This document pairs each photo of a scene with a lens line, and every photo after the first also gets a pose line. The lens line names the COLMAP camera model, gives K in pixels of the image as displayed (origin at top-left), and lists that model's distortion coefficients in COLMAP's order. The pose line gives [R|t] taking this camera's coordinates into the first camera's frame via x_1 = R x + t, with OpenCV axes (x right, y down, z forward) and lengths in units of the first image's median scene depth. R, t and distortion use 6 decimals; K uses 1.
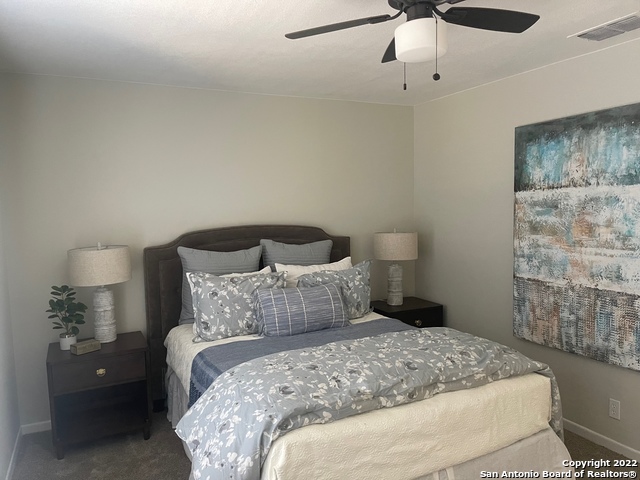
lens RADIAL K [[485.8, 0, 319.6], [0, 485.8, 242.4], [0, 0, 1]] dist [0.094213, -0.100202]
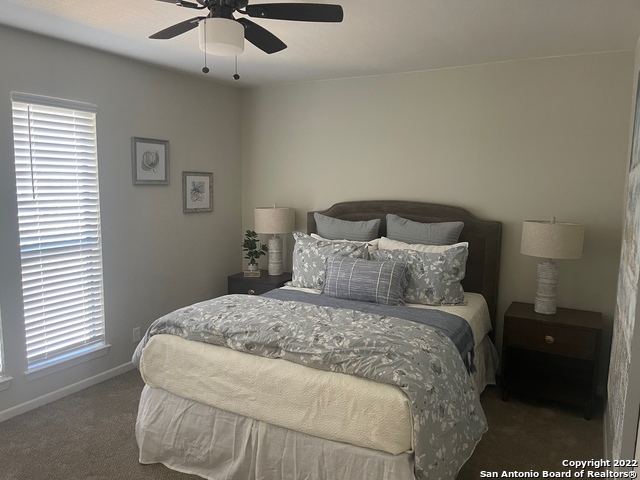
lens RADIAL K [[485.8, 0, 319.6], [0, 485.8, 242.4], [0, 0, 1]] dist [0.094213, -0.100202]
pose [[0.564132, 0.132907, -0.814918, 0.818993], [-0.095607, 0.990836, 0.095414, -0.038579], [0.820131, 0.024085, 0.571669, 0.331128]]
